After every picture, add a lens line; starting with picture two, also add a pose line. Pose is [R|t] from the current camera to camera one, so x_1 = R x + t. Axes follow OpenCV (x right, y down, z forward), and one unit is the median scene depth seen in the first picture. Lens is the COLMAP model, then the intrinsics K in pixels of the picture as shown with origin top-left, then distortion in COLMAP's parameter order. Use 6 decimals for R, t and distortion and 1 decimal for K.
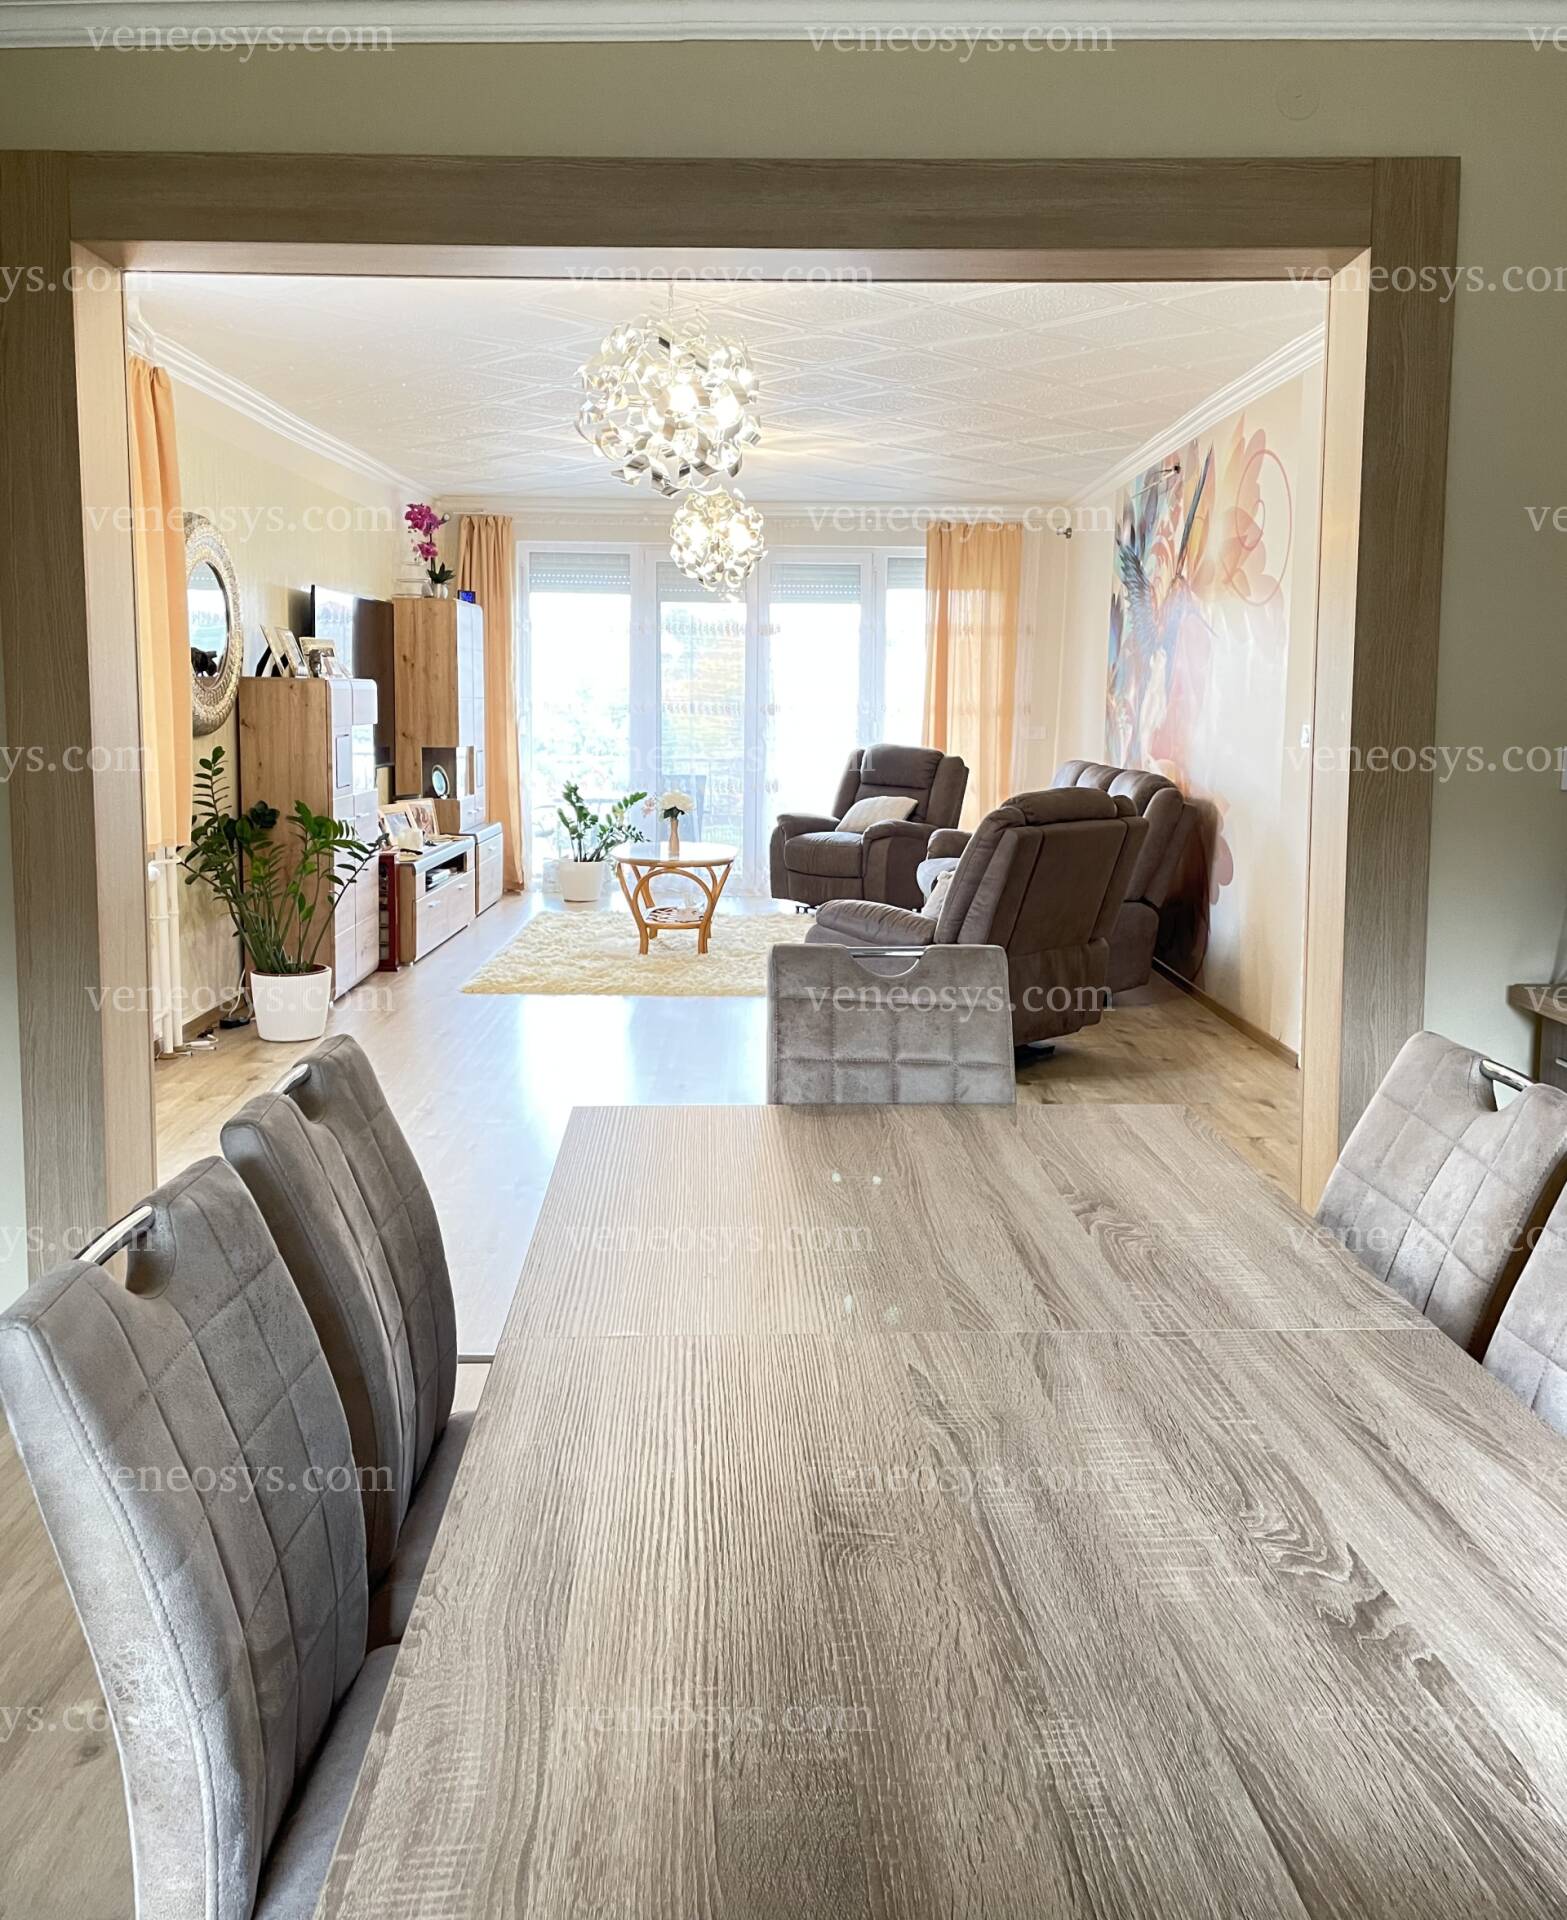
lens RADIAL K [[1537.1, 0, 783.7], [0, 1537.1, 848.7], [0, 0, 1]] dist [0.077799, 0.000259]
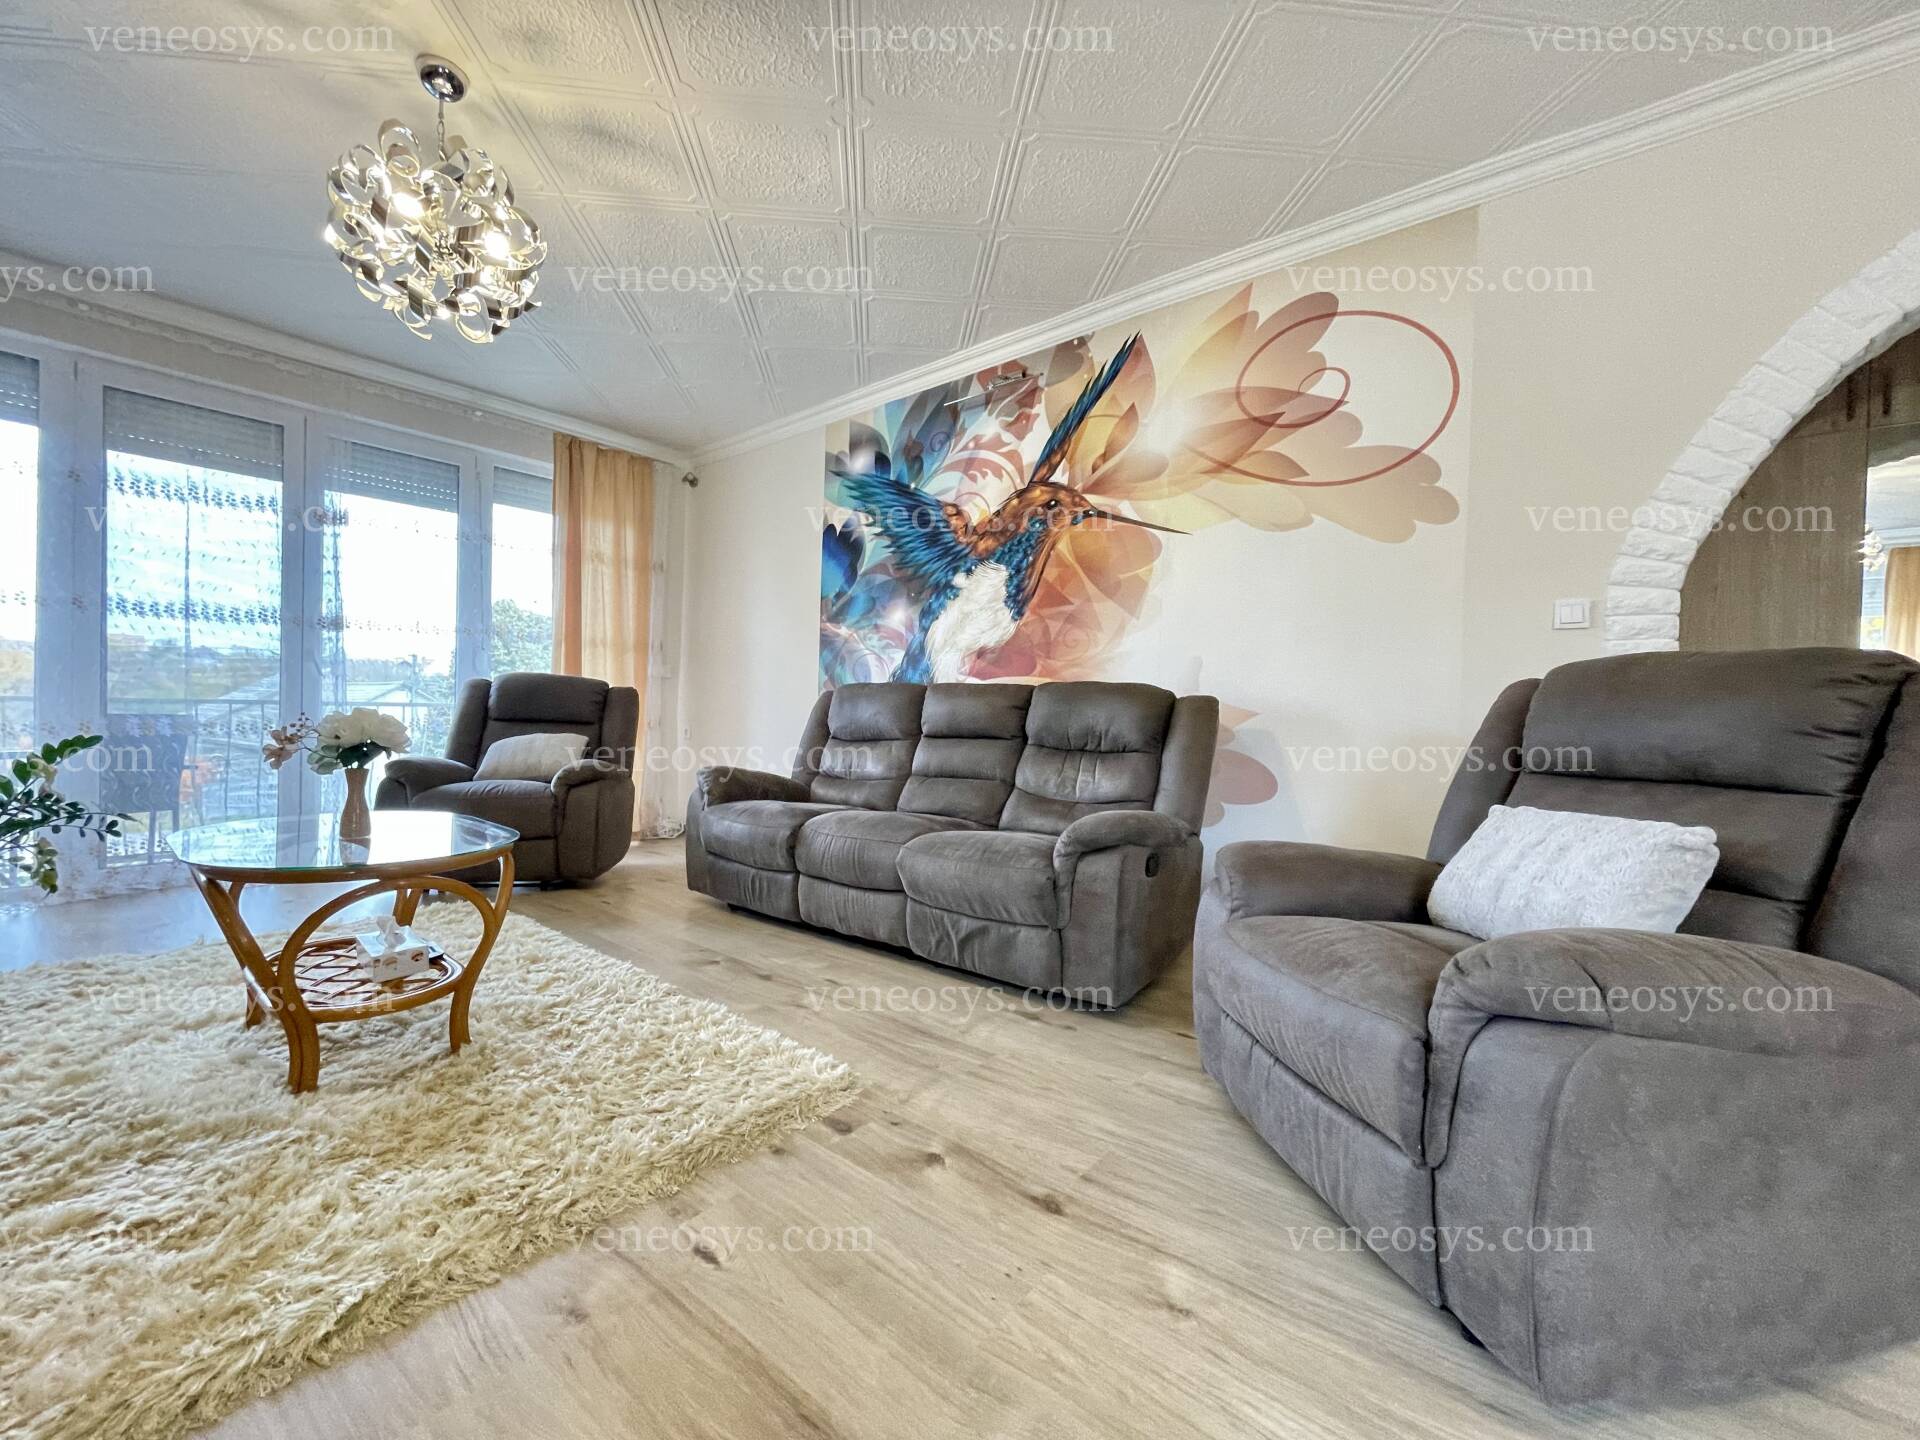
lens RADIAL K [[771.6, 0, 960.3], [0, 771.6, 722.8], [0, 0, 1]] dist [-0.001572, -0.000567]
pose [[0.642565, -0.008526, 0.766184, -0.114324], [0.059506, 0.997473, -0.038806, -0.010847], [-0.763917, 0.070528, 0.641449, 0.597052]]
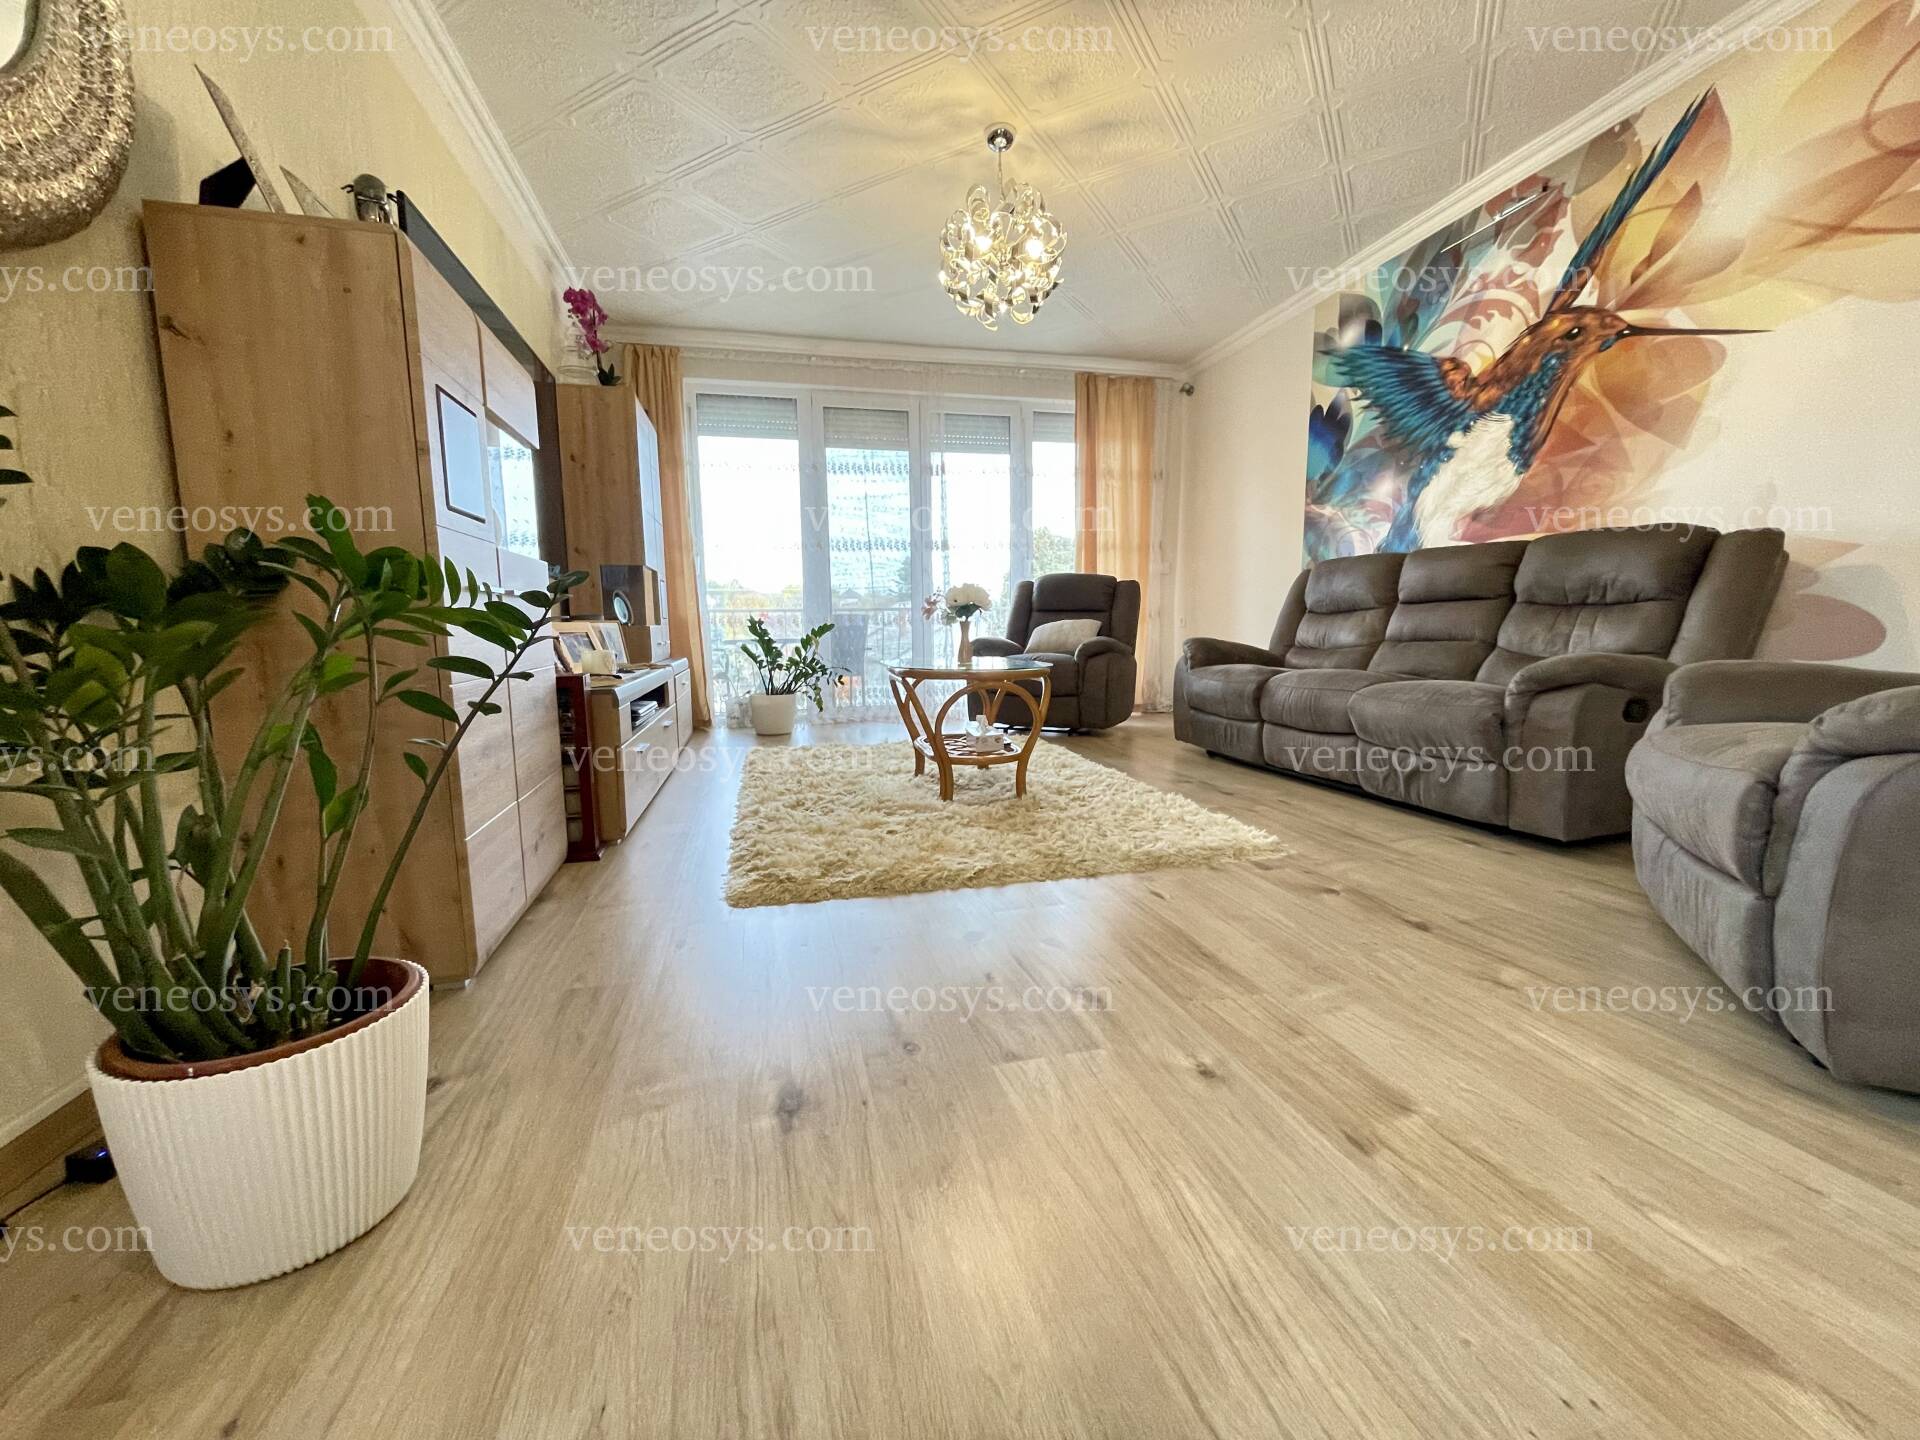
lens RADIAL K [[771.6, 0, 960.3], [0, 771.6, 722.8], [0, 0, 1]] dist [-0.001572, -0.000567]
pose [[0.972157, -0.053740, 0.228086, -0.140477], [0.046718, 0.998256, 0.036076, 0.015298], [-0.229627, -0.024416, 0.972972, 0.528376]]
